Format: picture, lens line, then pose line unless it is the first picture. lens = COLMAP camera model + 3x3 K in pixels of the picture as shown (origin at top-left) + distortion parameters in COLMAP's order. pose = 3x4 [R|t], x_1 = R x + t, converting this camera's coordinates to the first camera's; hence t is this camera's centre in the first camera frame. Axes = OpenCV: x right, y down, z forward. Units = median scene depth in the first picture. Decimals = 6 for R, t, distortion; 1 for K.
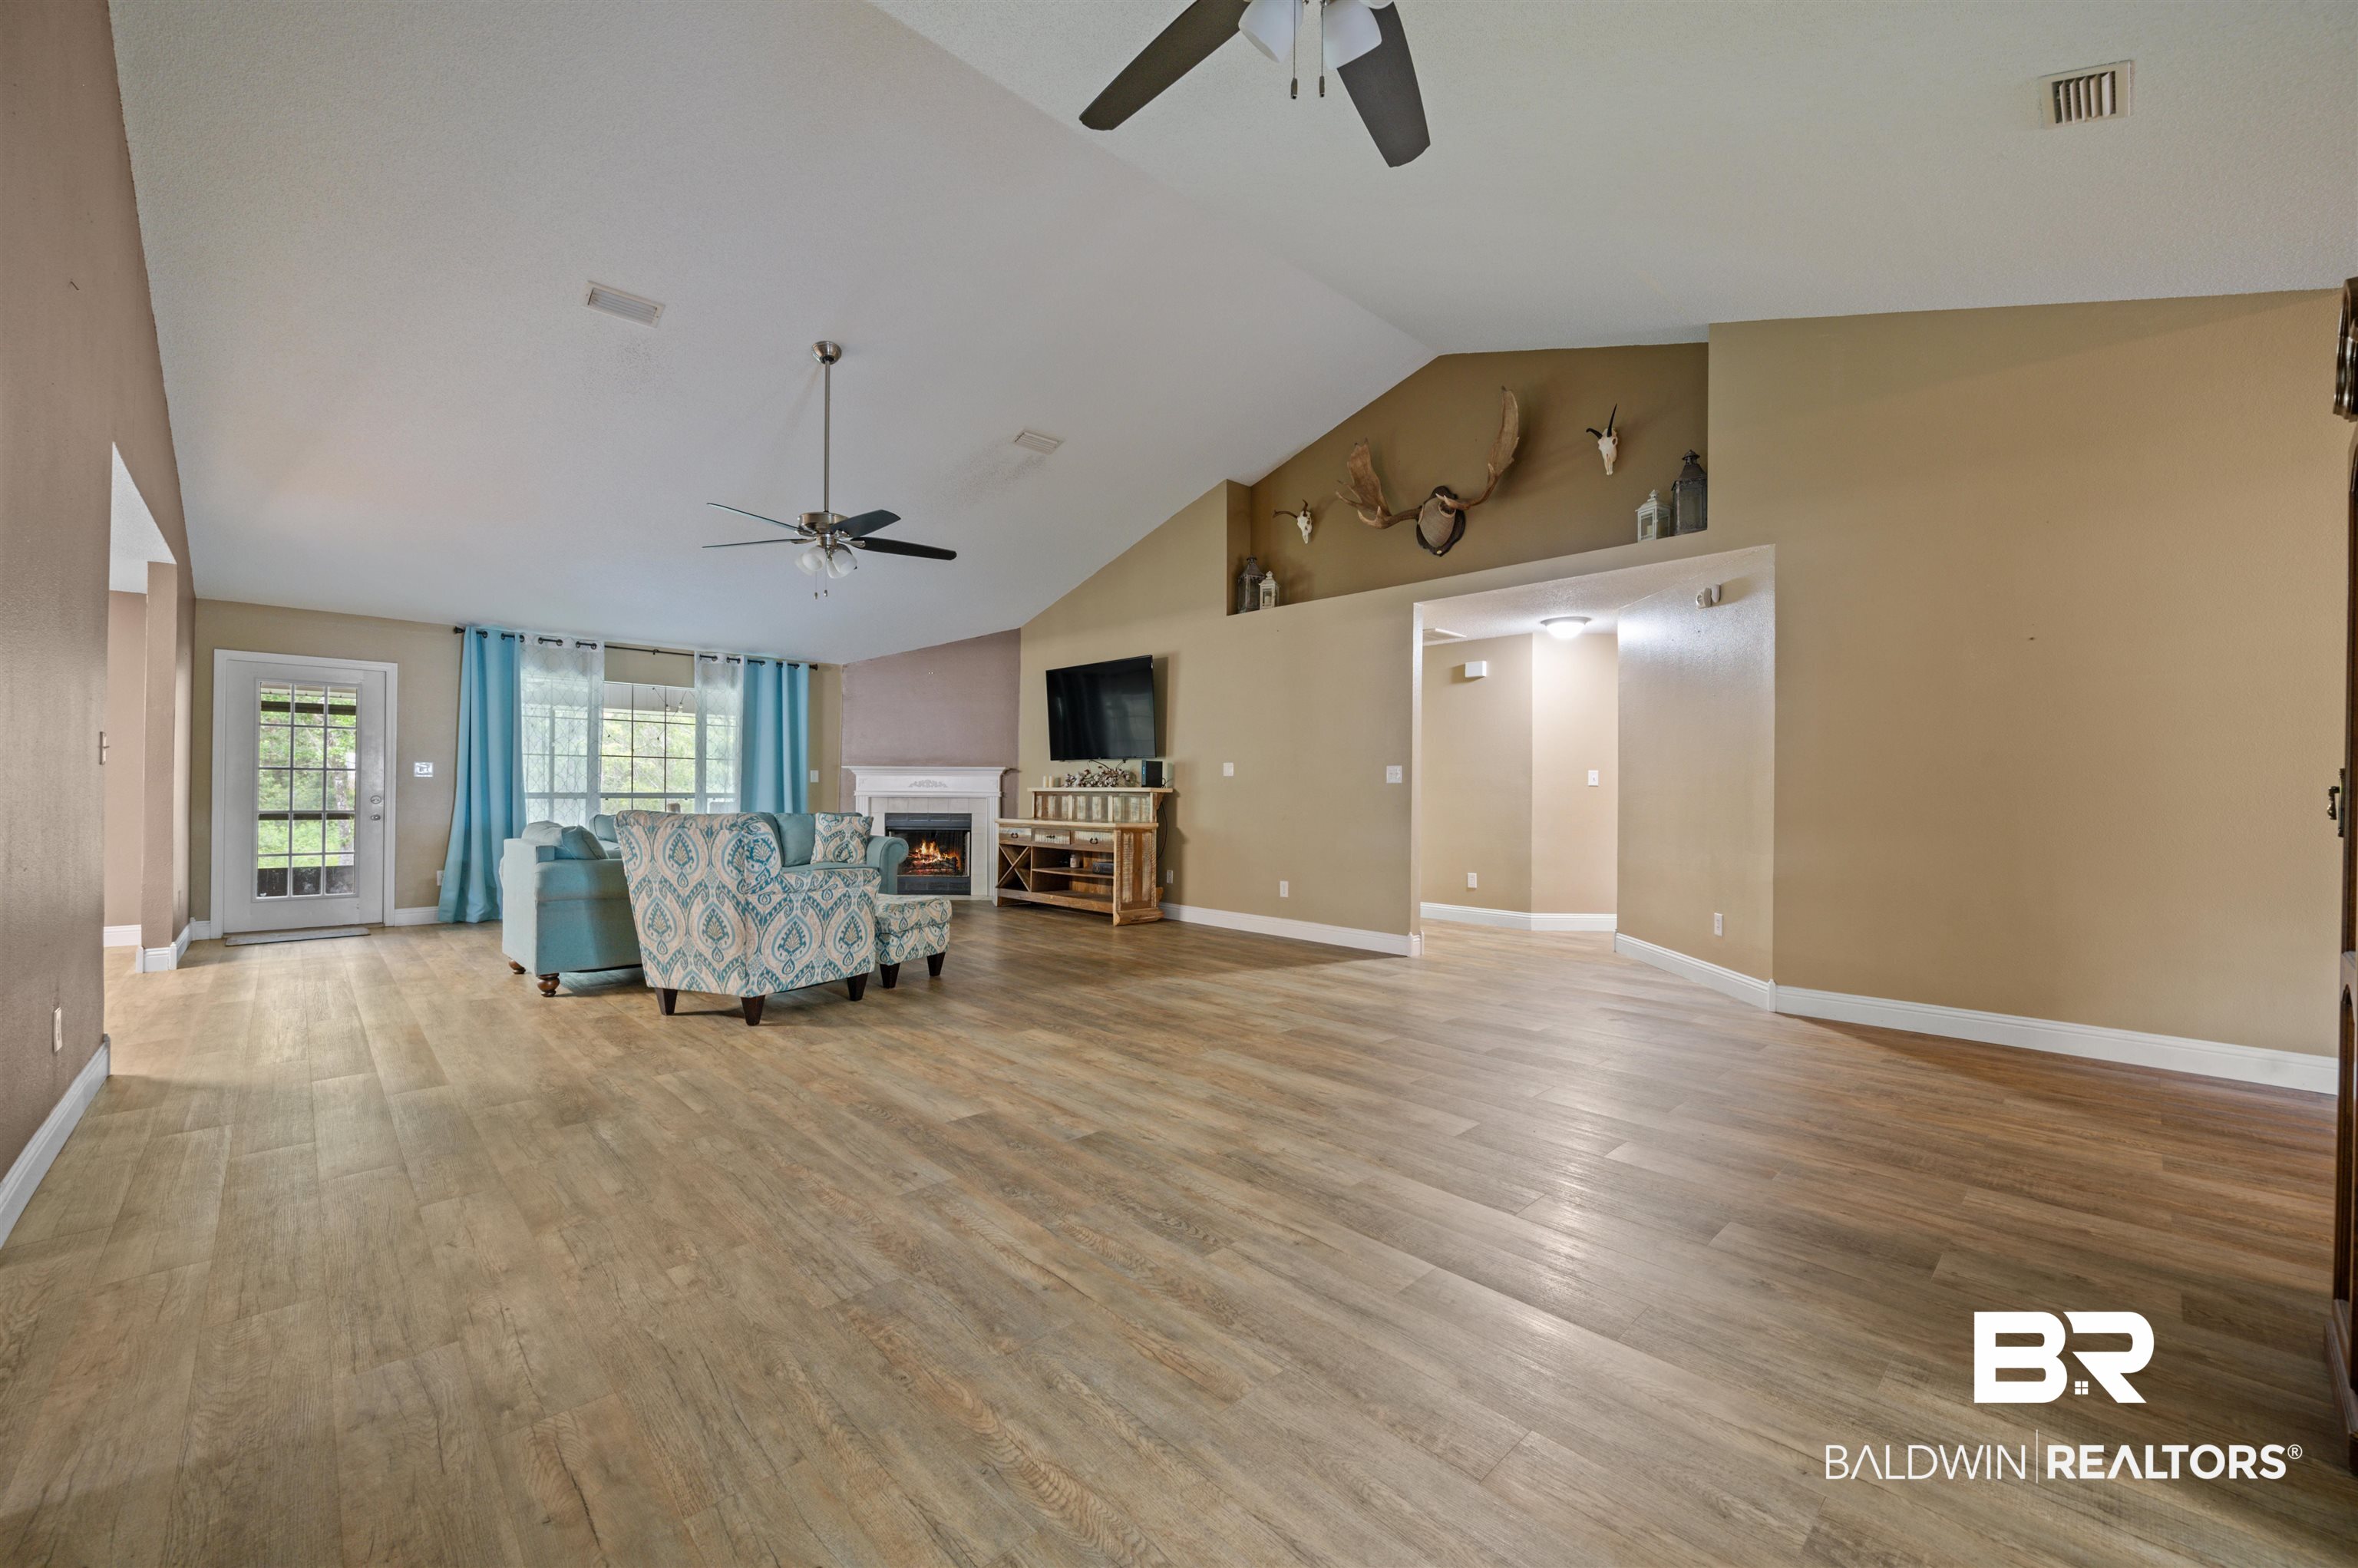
lens RADIAL K [[920.2, 0, 1192.8], [0, 920.2, 791.8], [0, 0, 1]] dist [-0.003127, -0.000508]
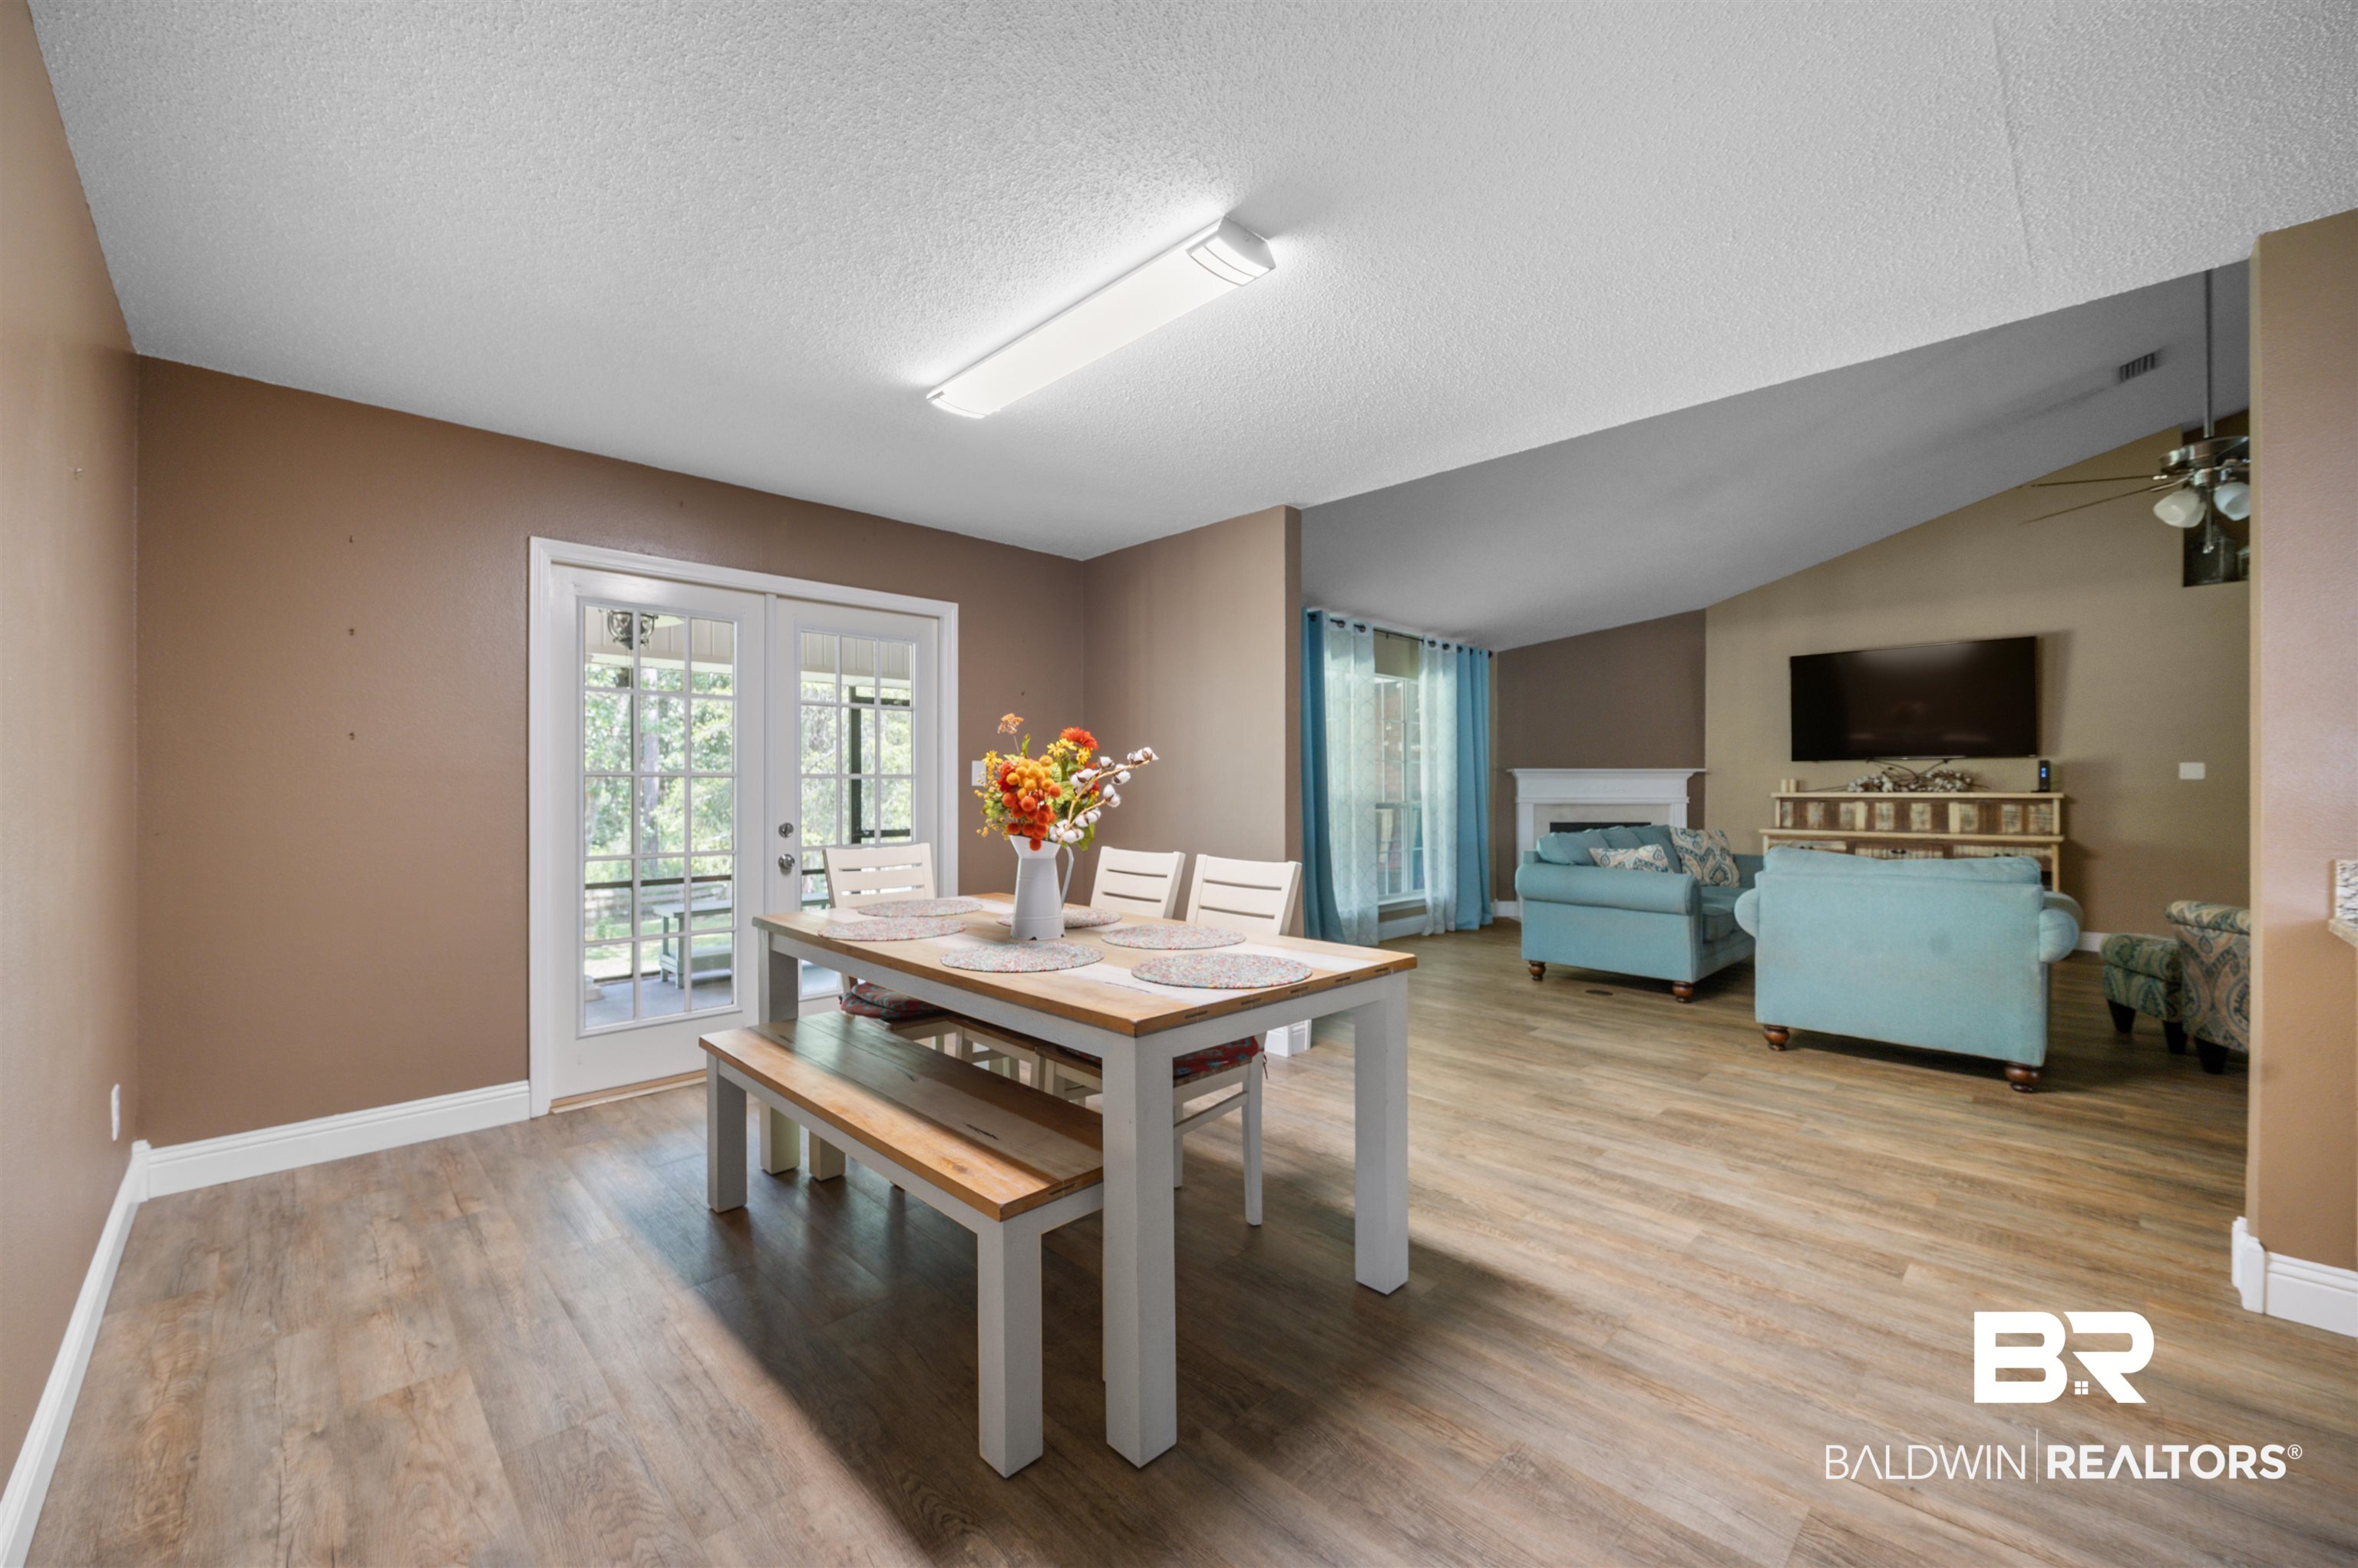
lens RADIAL K [[920.2, 0, 1175.2], [0, 920.2, 774.7], [0, 0, 1]] dist [-0.003127, -0.000508]
pose [[0.999946, -0.006494, 0.008155, -0.850752], [0.006622, 0.999853, -0.015791, -0.013038], [-0.008051, 0.015844, 0.999842, 0.165622]]
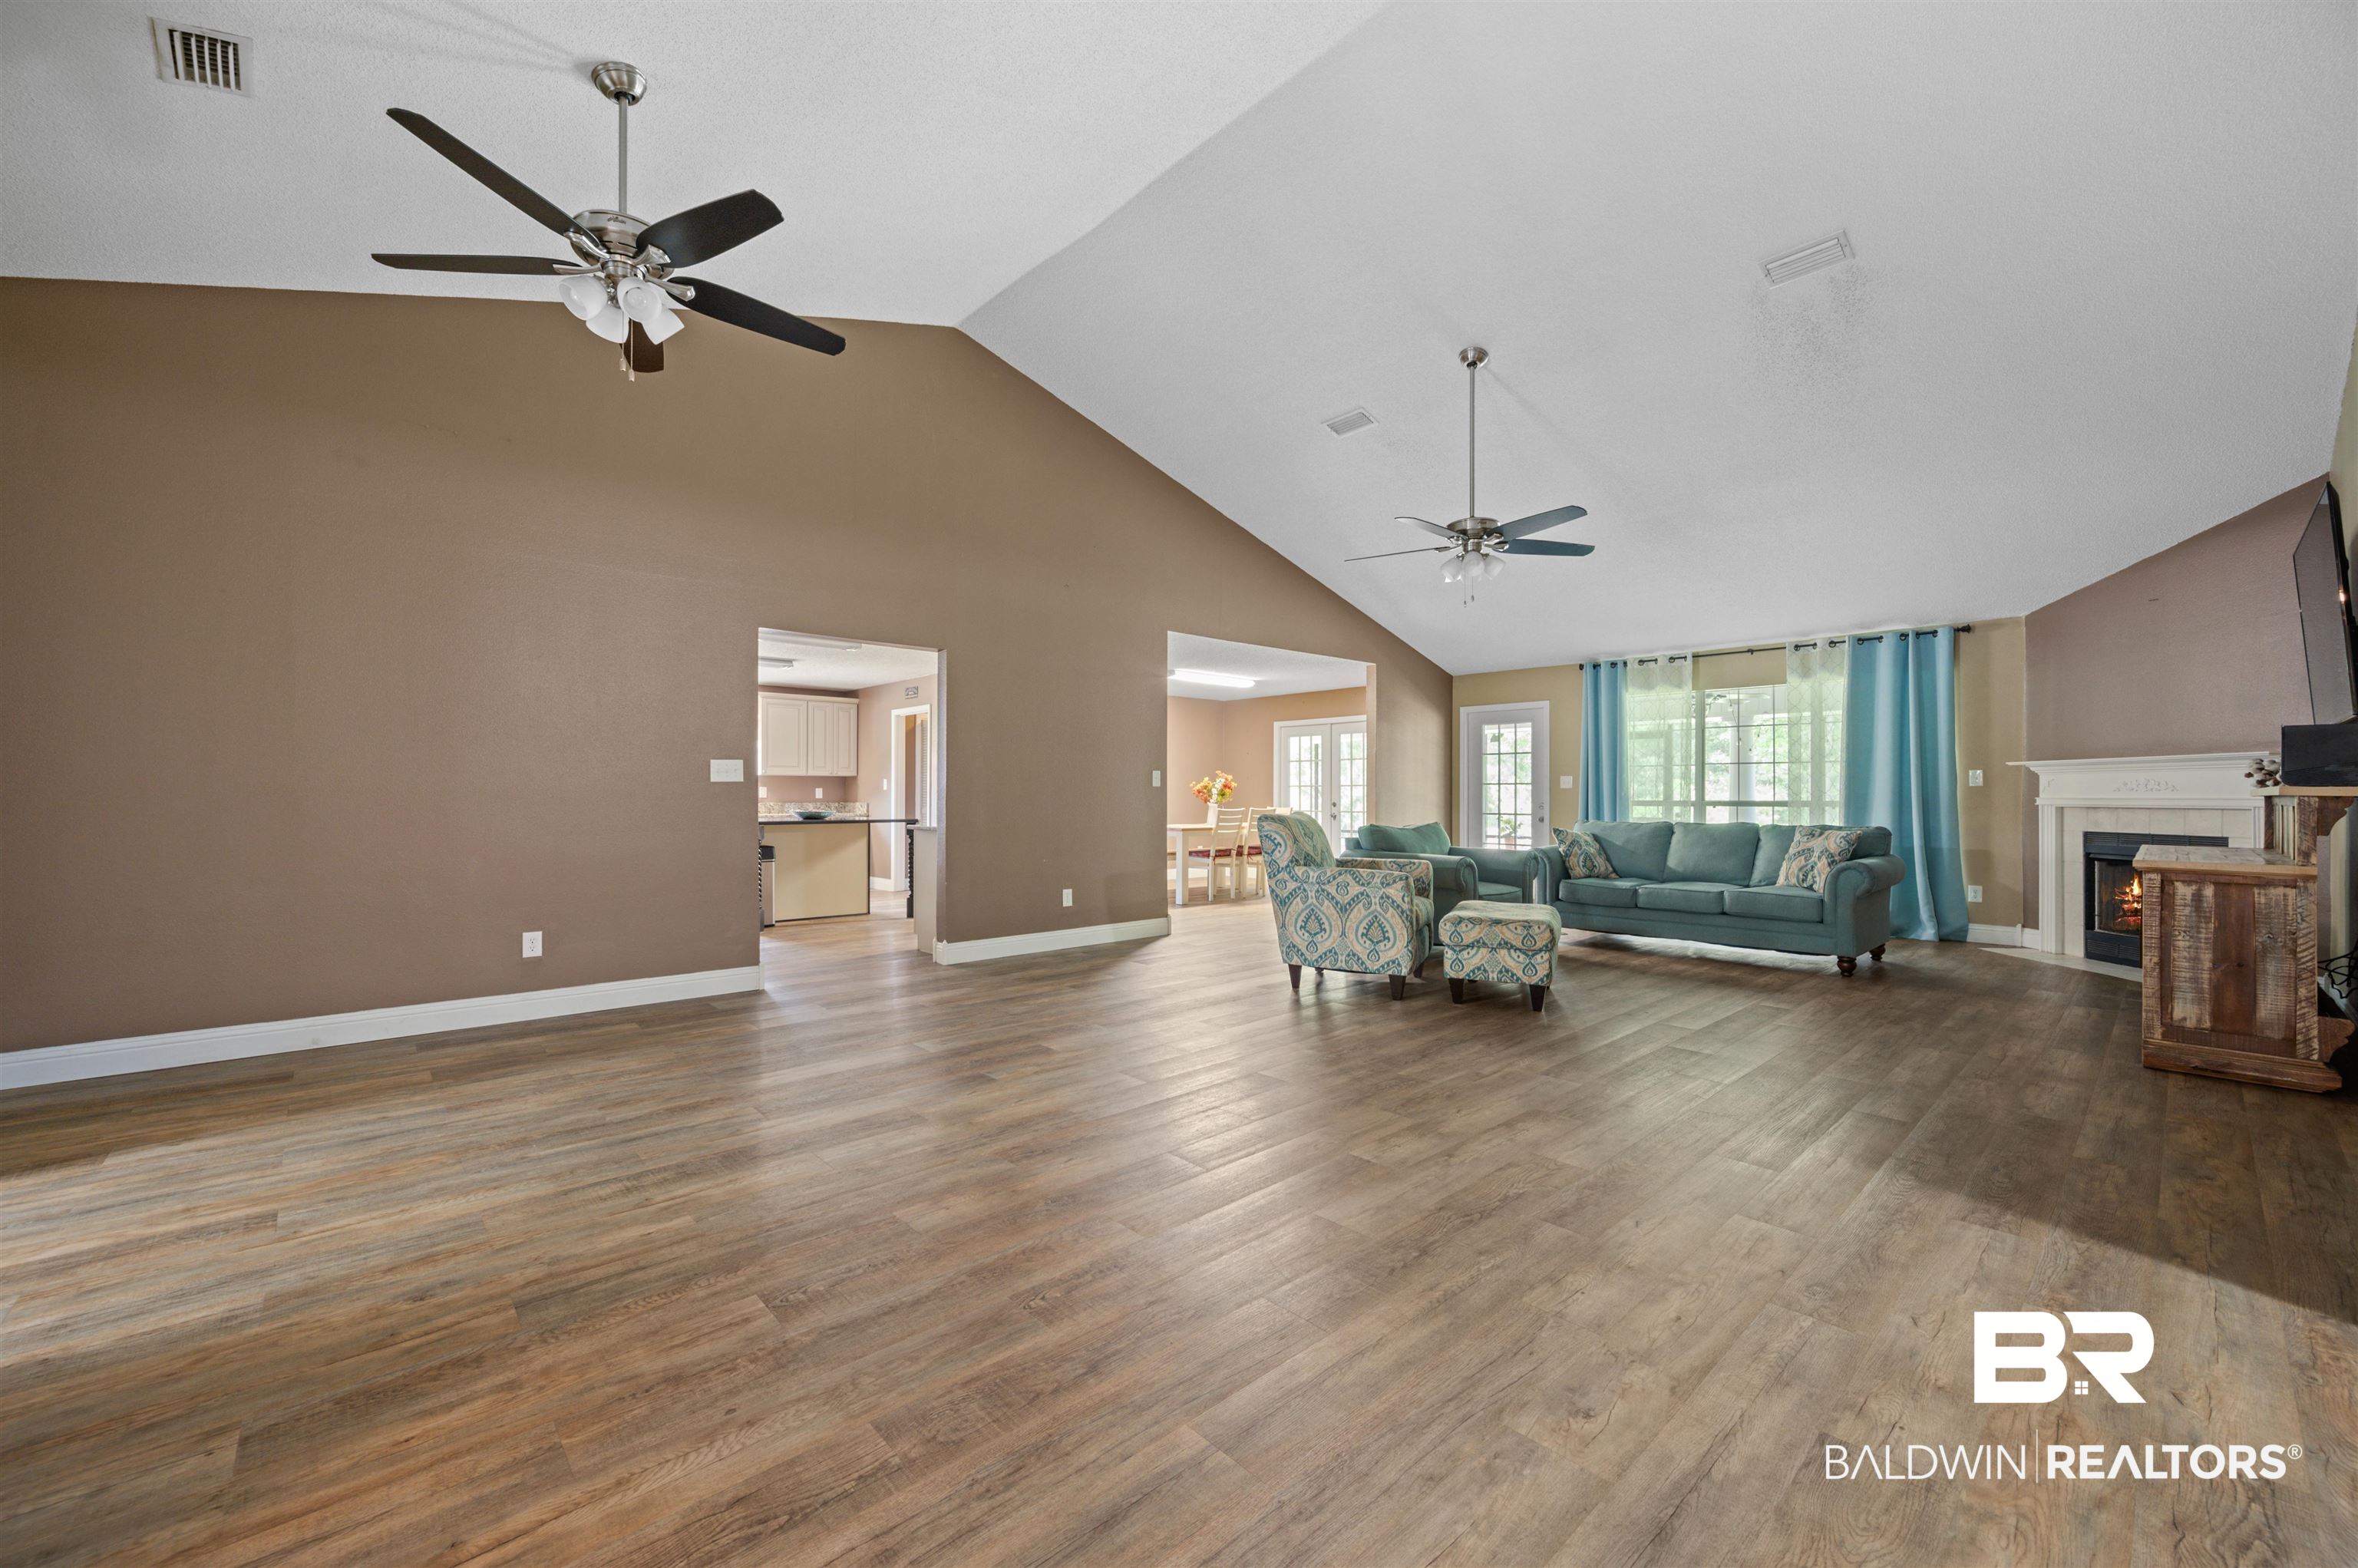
lens RADIAL K [[920.2, 0, 1181.5], [0, 920.2, 799.1], [0, 0, 1]] dist [-0.003127, -0.000508]
pose [[-0.021882, -0.001806, -0.999759, 0.403163], [-0.001029, 0.999998, -0.001784, 0.002221], [0.999760, 0.000989, -0.021884, 0.467671]]
